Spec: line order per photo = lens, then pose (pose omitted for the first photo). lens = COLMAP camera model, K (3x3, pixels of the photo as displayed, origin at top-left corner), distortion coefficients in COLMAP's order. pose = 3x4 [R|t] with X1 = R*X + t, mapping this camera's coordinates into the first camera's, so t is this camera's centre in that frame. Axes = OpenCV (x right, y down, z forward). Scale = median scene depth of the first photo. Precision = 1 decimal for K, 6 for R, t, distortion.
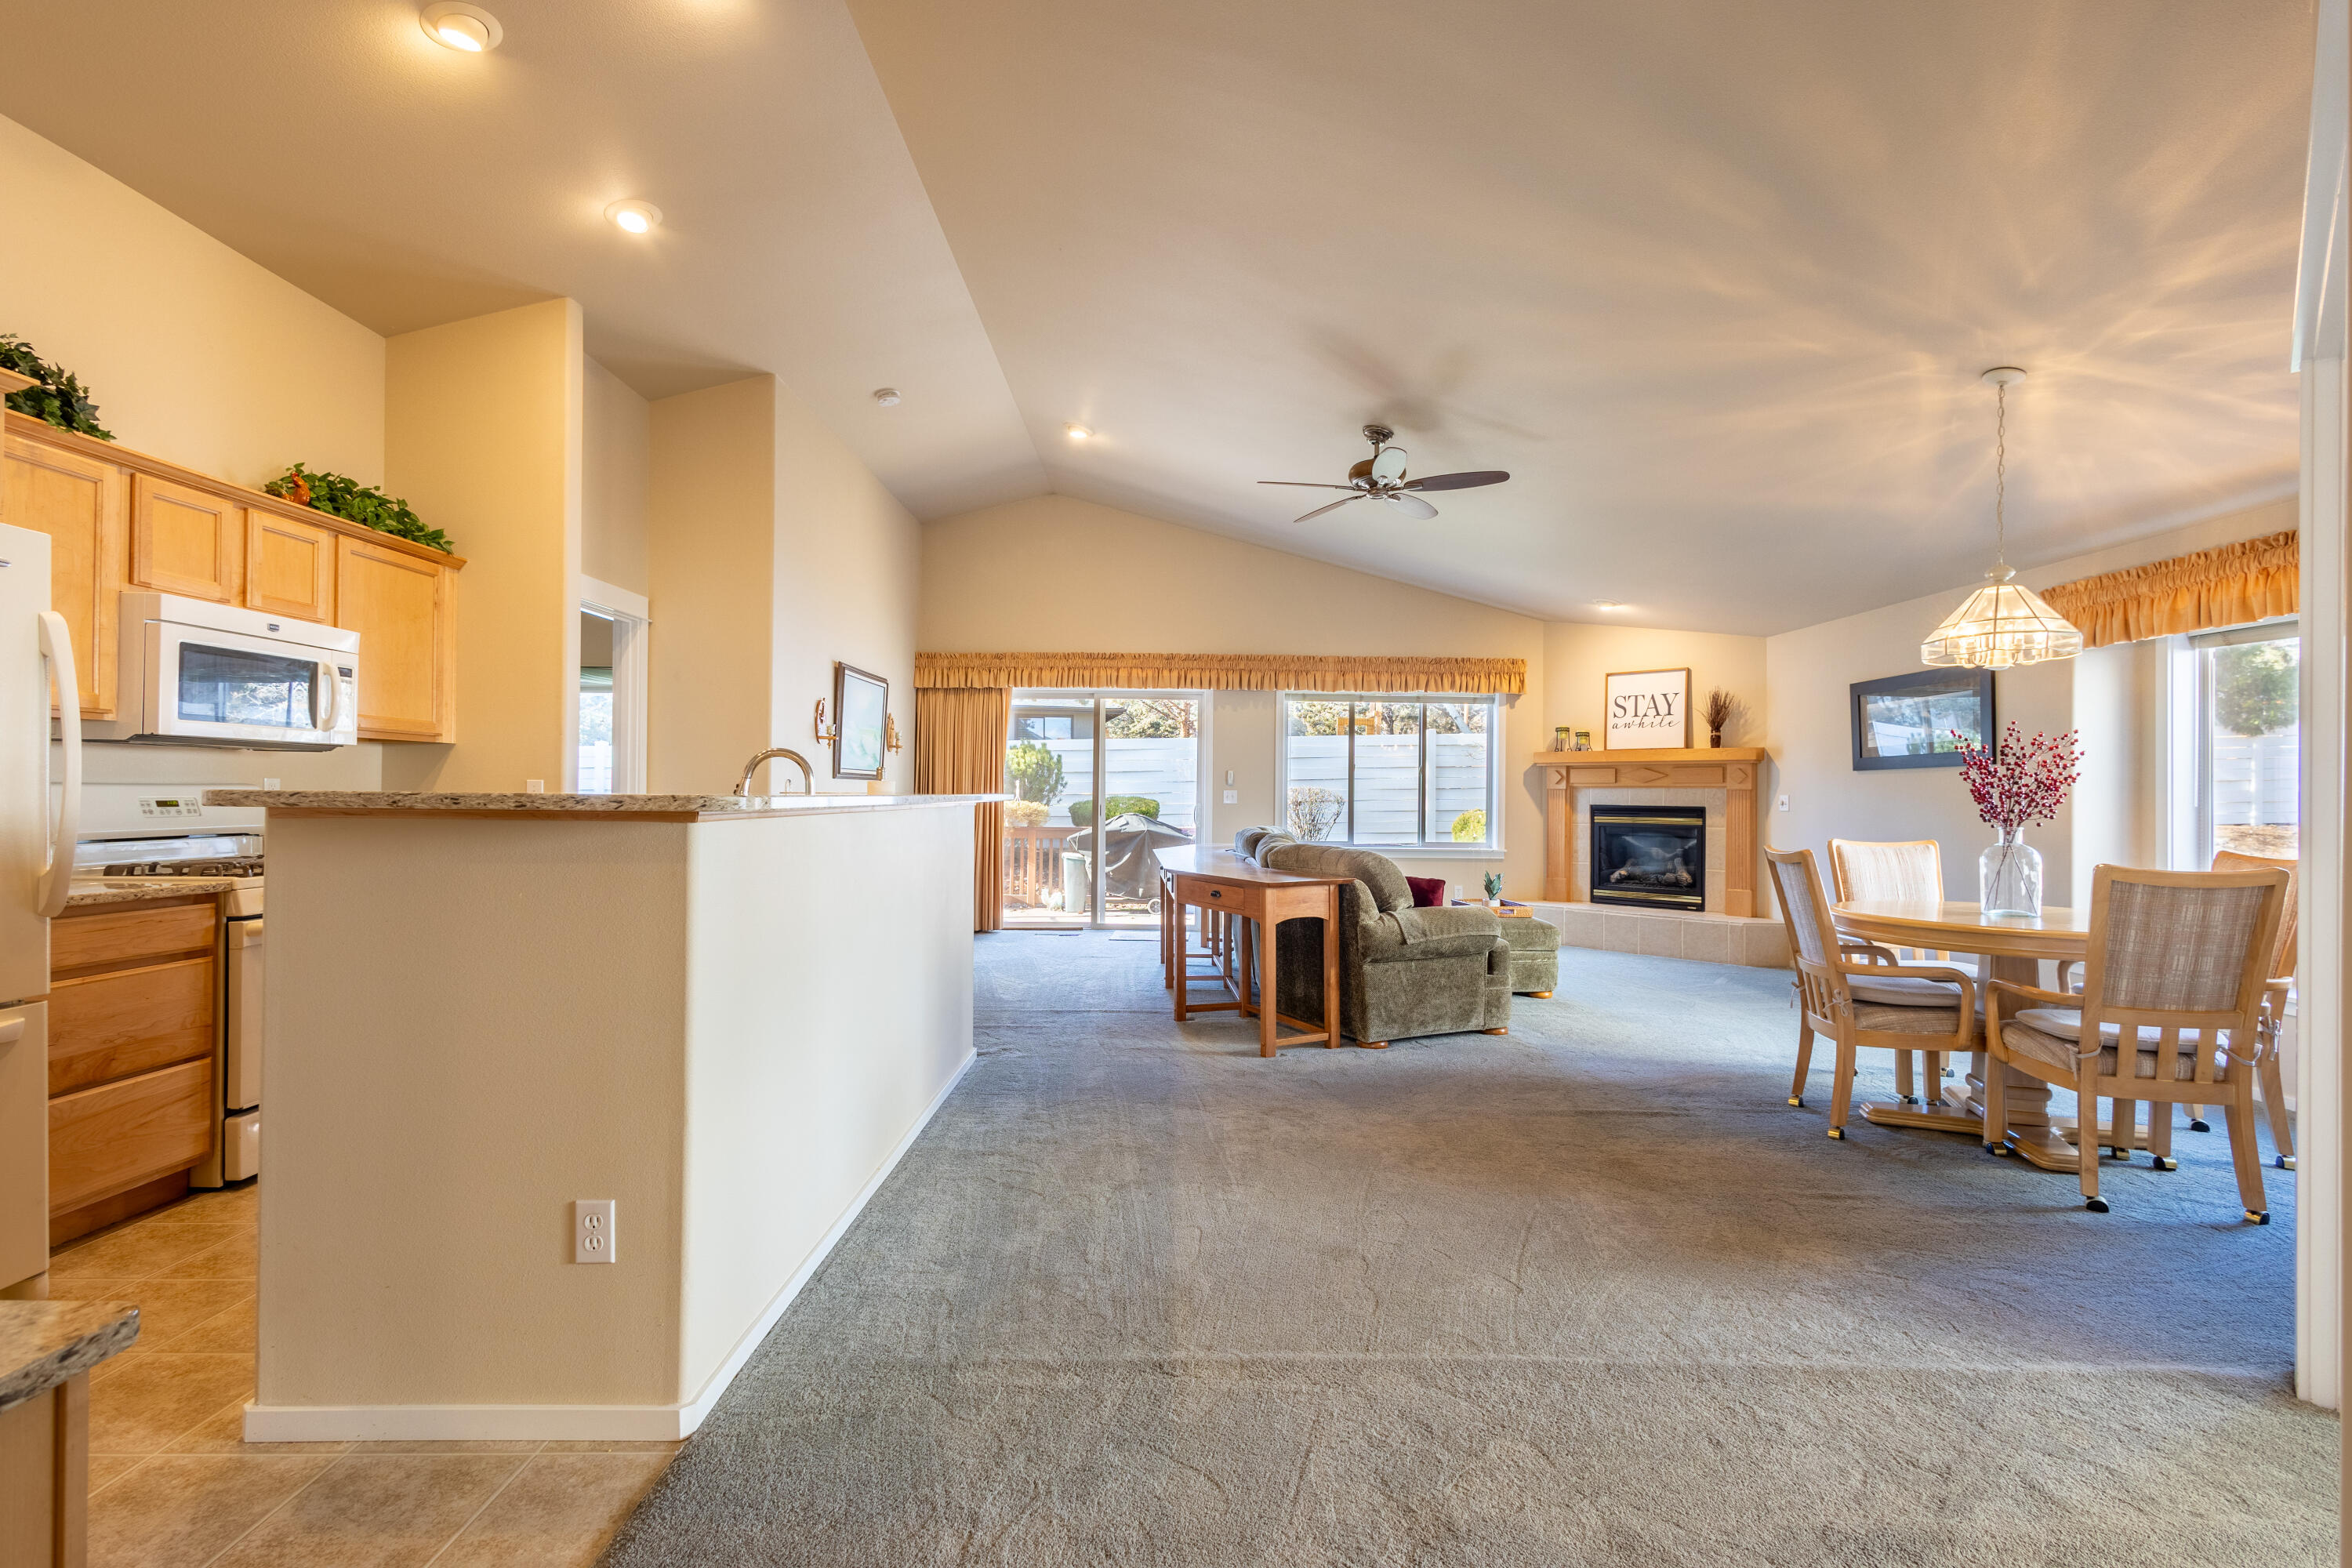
lens RADIAL K [[1076.8, 0, 1182.0], [0, 1076.8, 786.7], [0, 0, 1]] dist [0.005772, -0.000322]
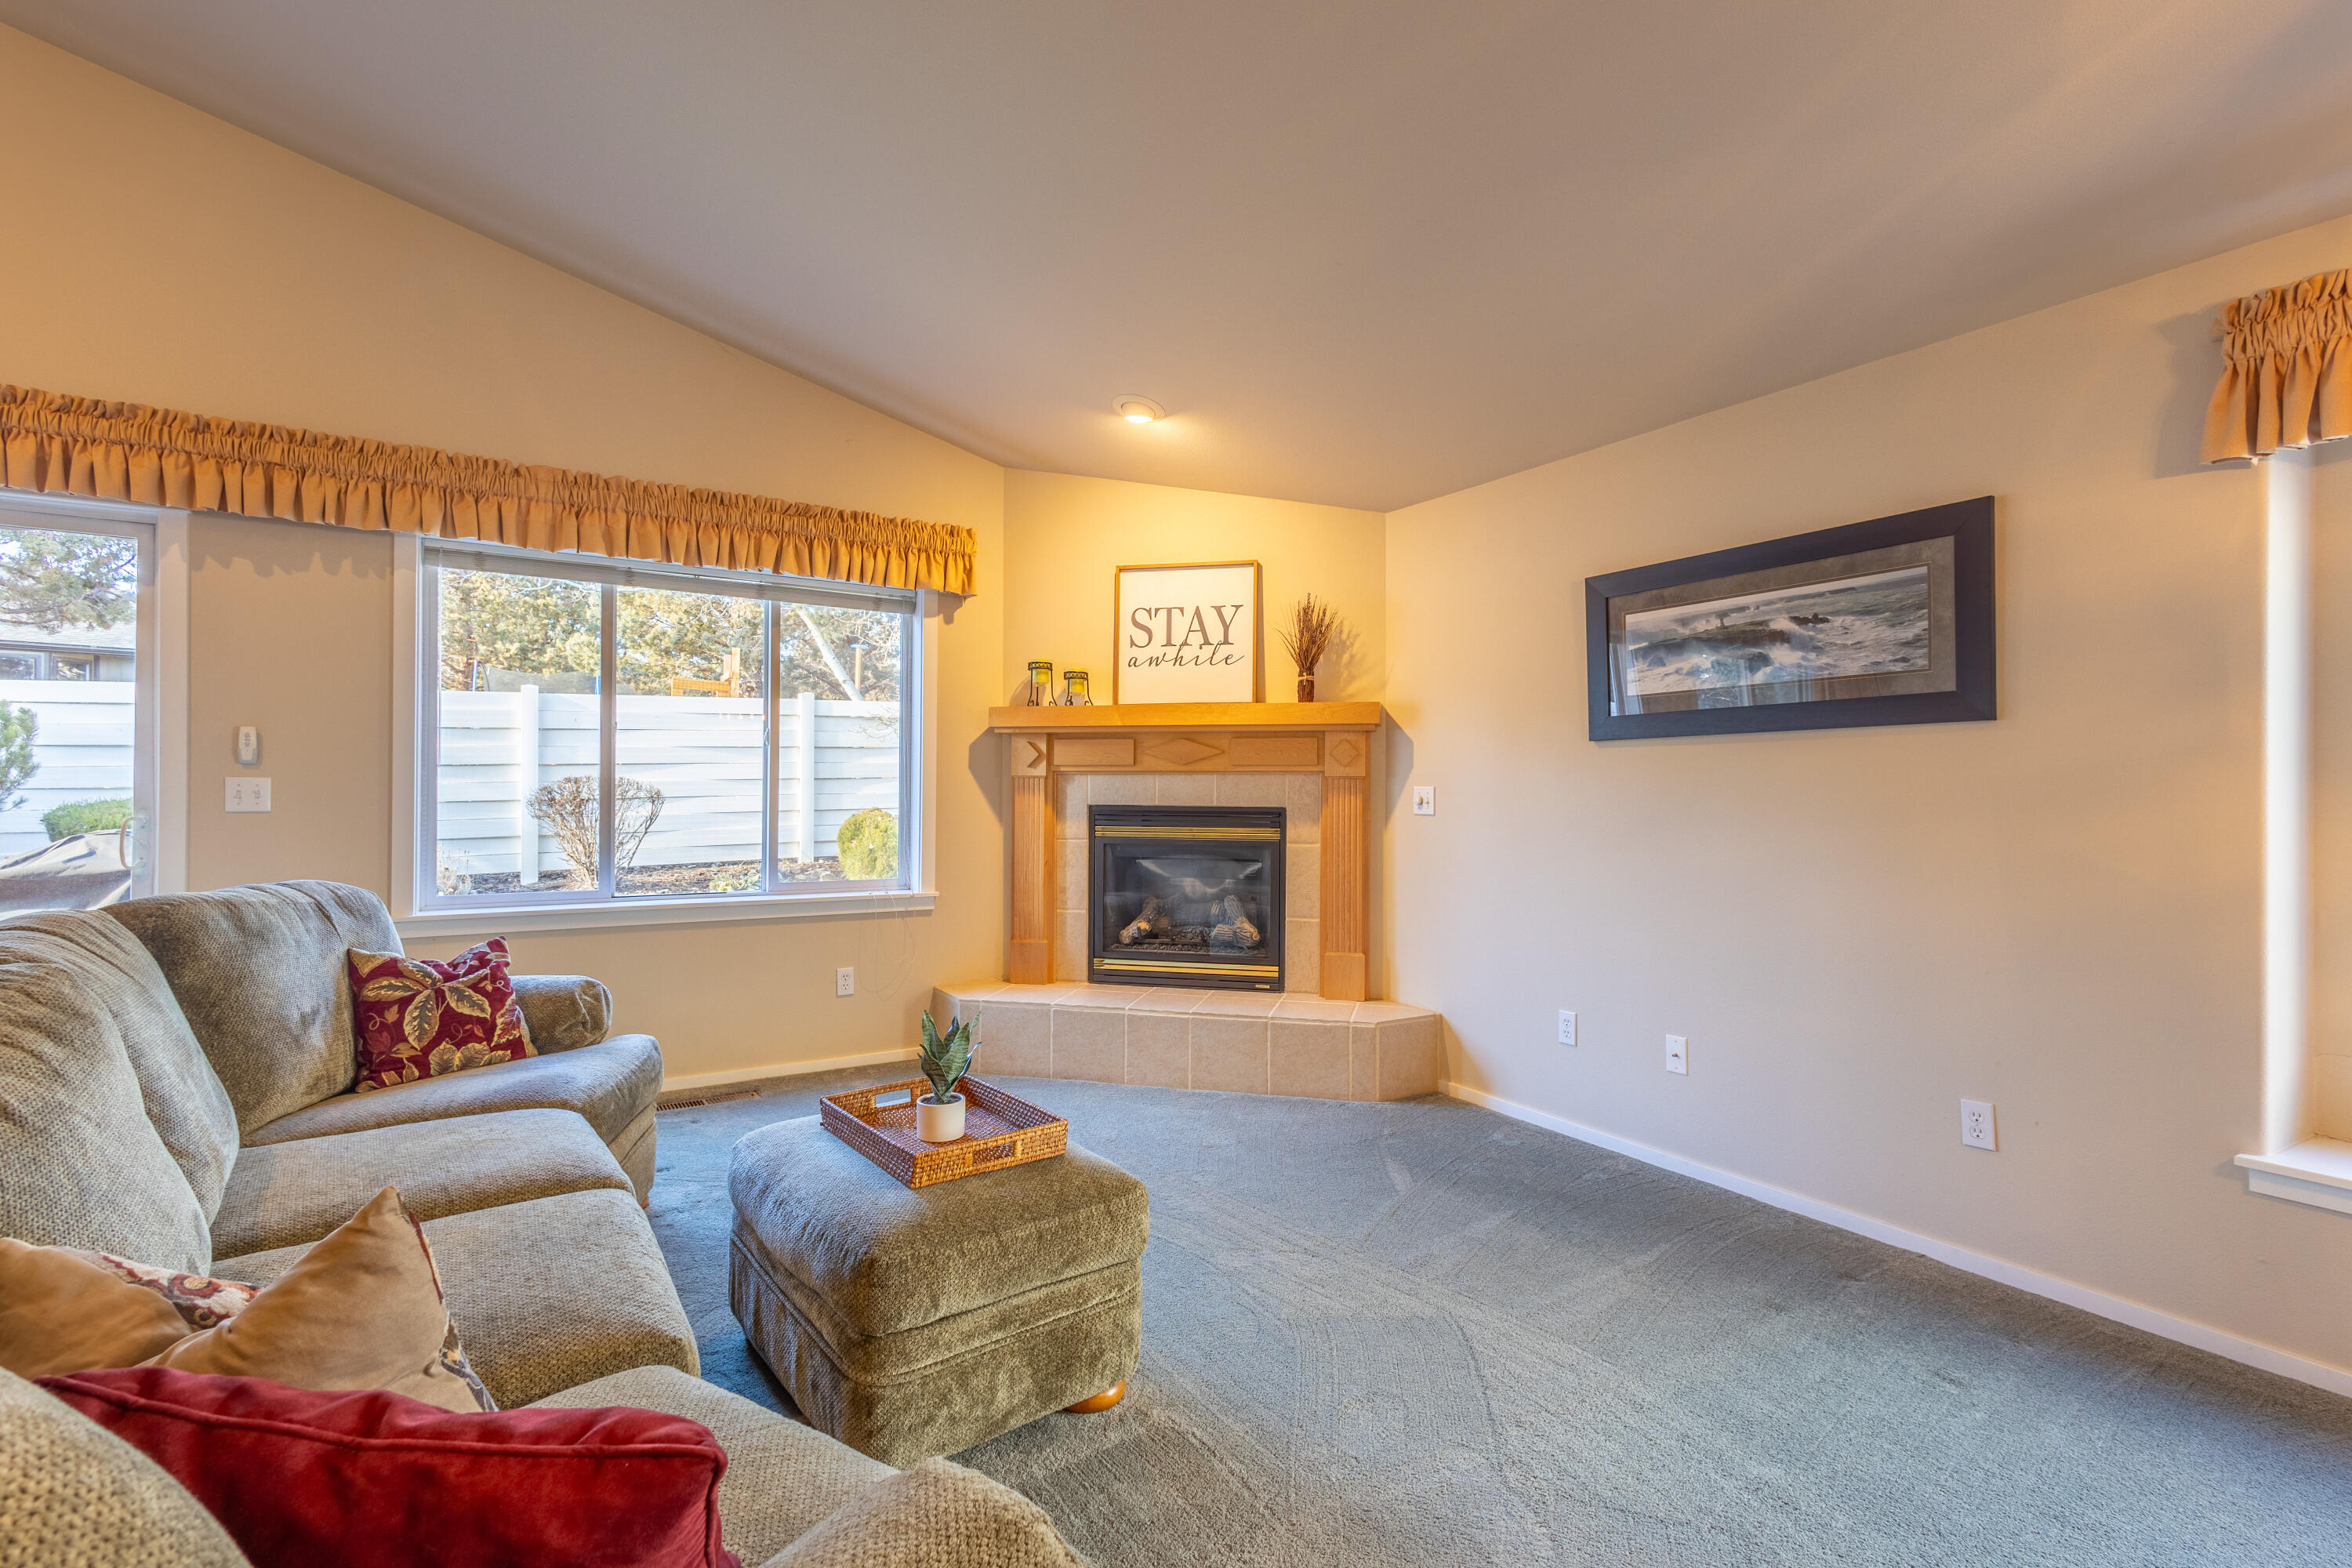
lens RADIAL K [[1085.6, 0, 1176.0], [0, 1085.6, 784.0], [0, 0, 1]] dist [0.015287, -0.000833]
pose [[0.855062, -0.001024, 0.518525, 0.169572], [-0.001408, 0.999990, 0.004297, 0.004743], [-0.518524, -0.004404, 0.855052, 0.656416]]
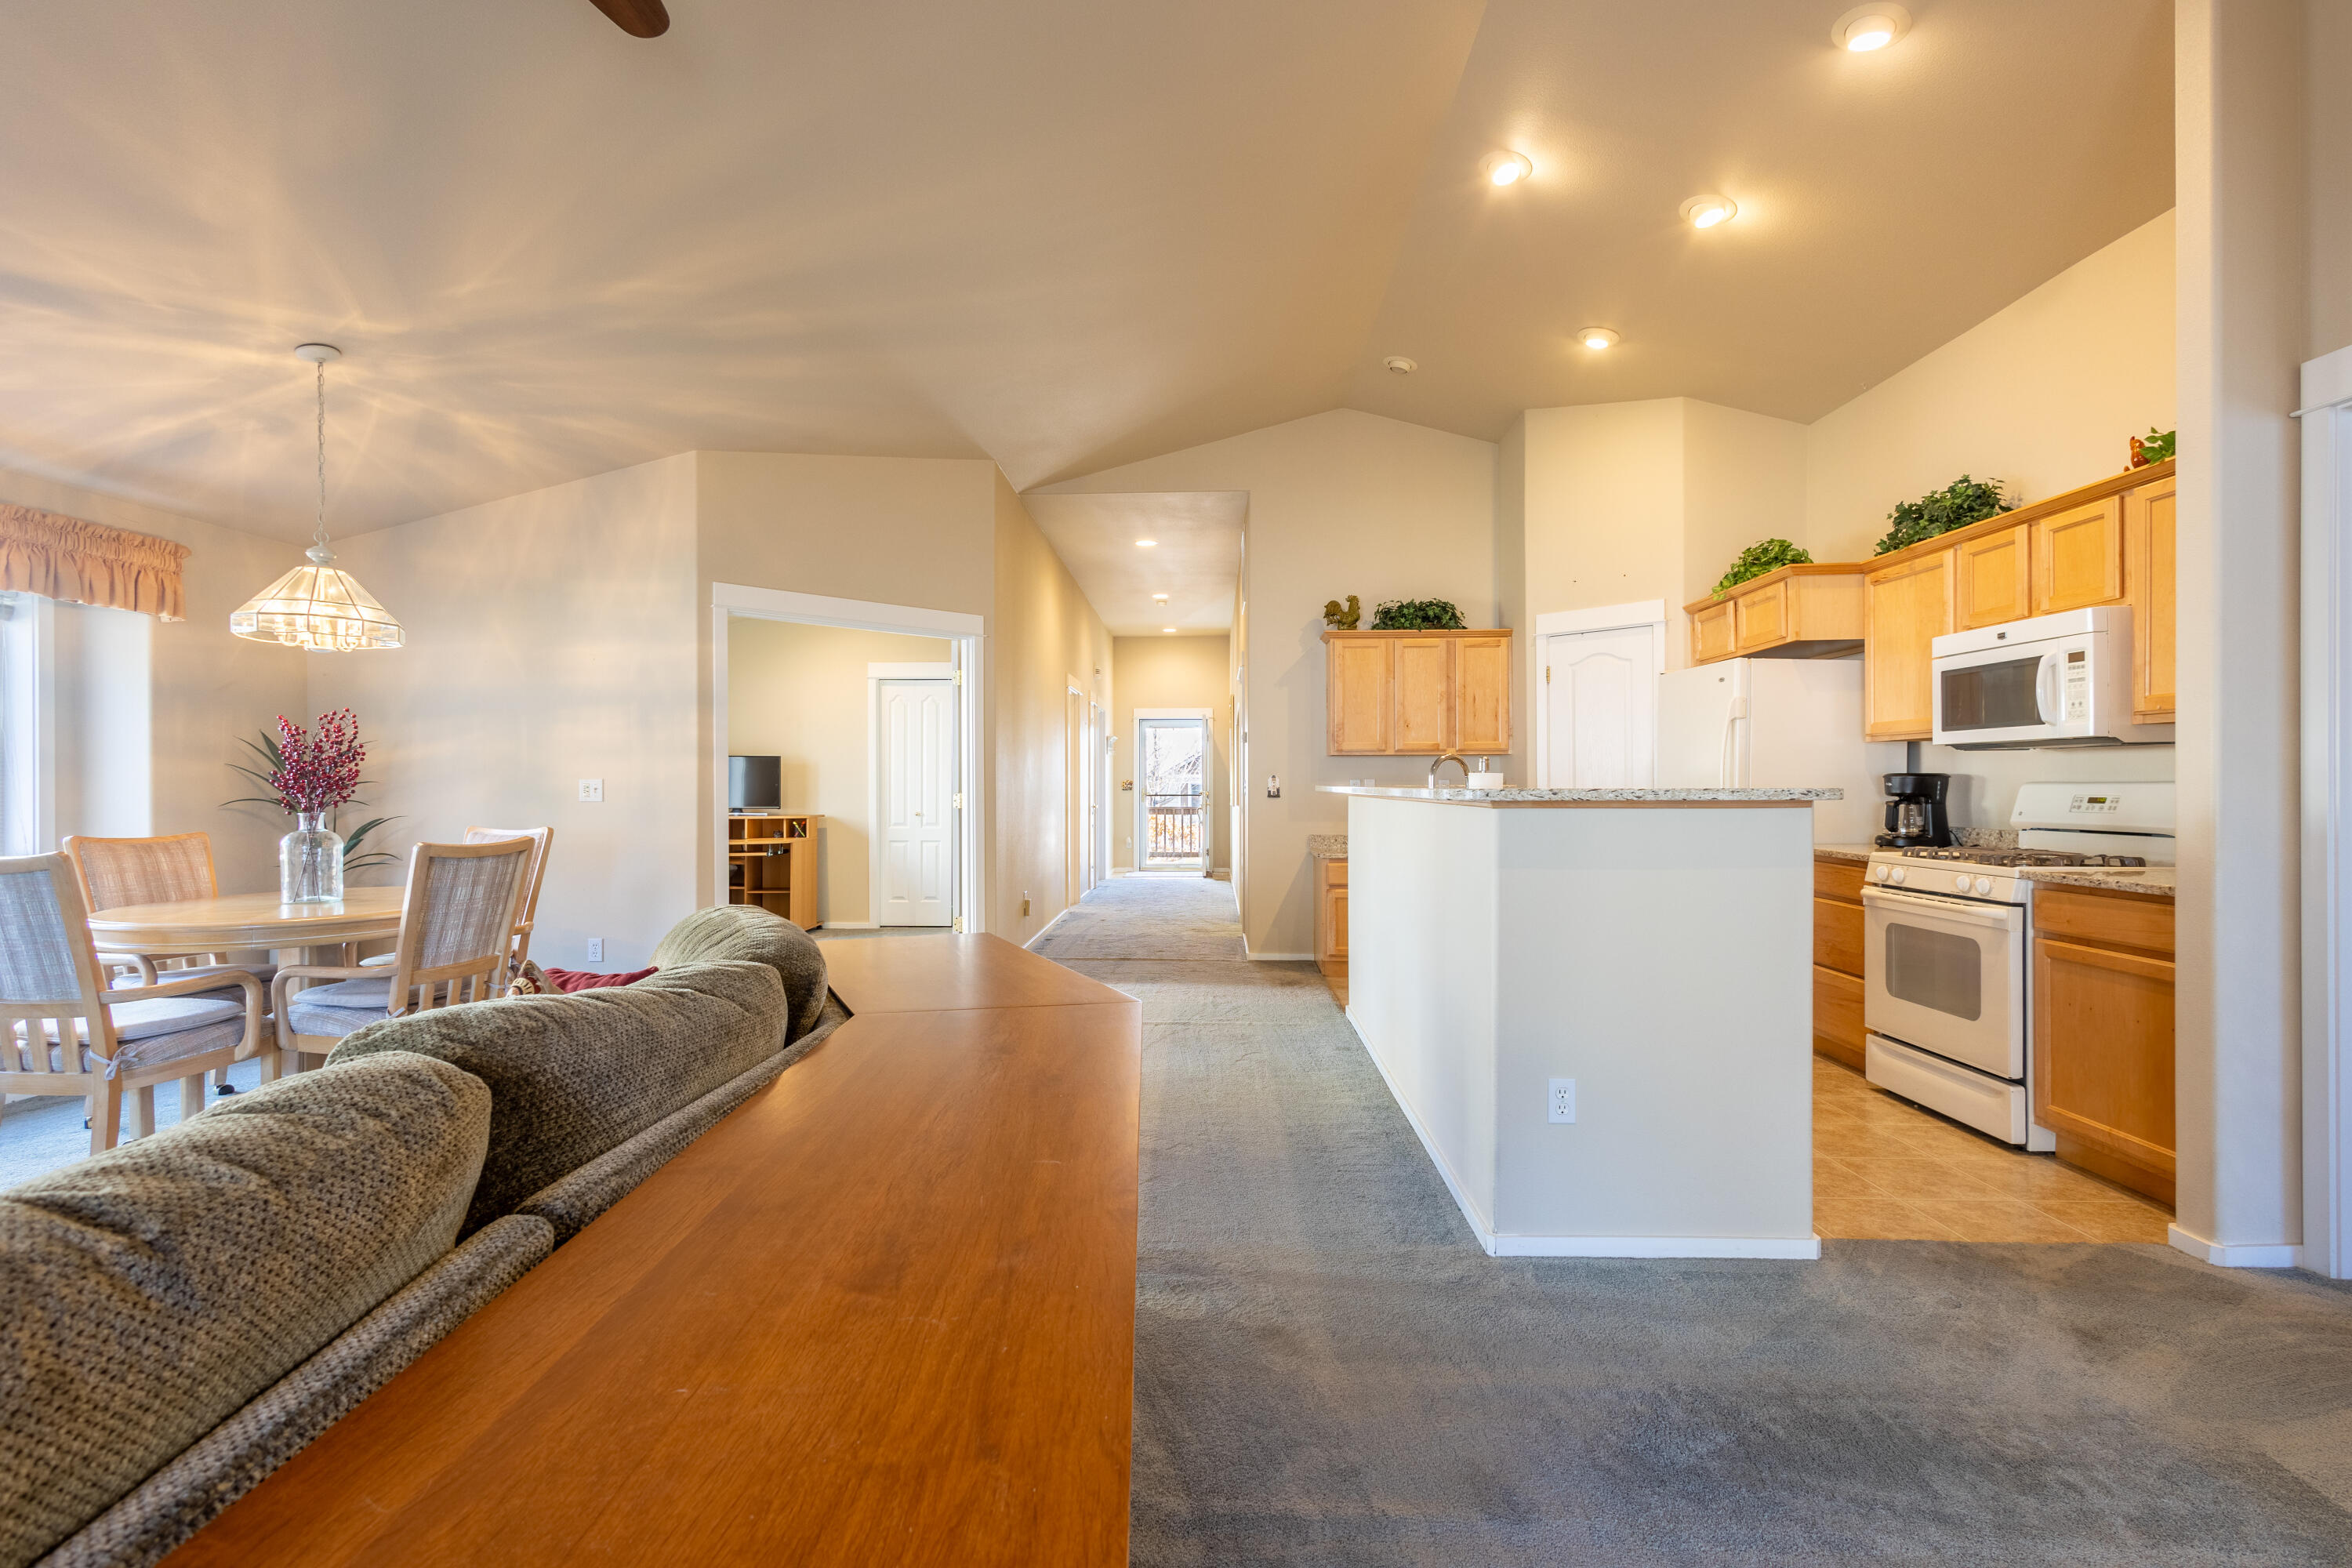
lens RADIAL K [[1071.9, 0, 1177.5], [0, 1071.9, 785.9], [0, 0, 1]] dist [0.006617, -0.000775]
pose [[-0.999341, -0.006926, 0.035626, -0.032258], [-0.007009, 0.999973, -0.002201, 0.005335], [-0.035609, -0.002449, -0.999363, 1.113954]]
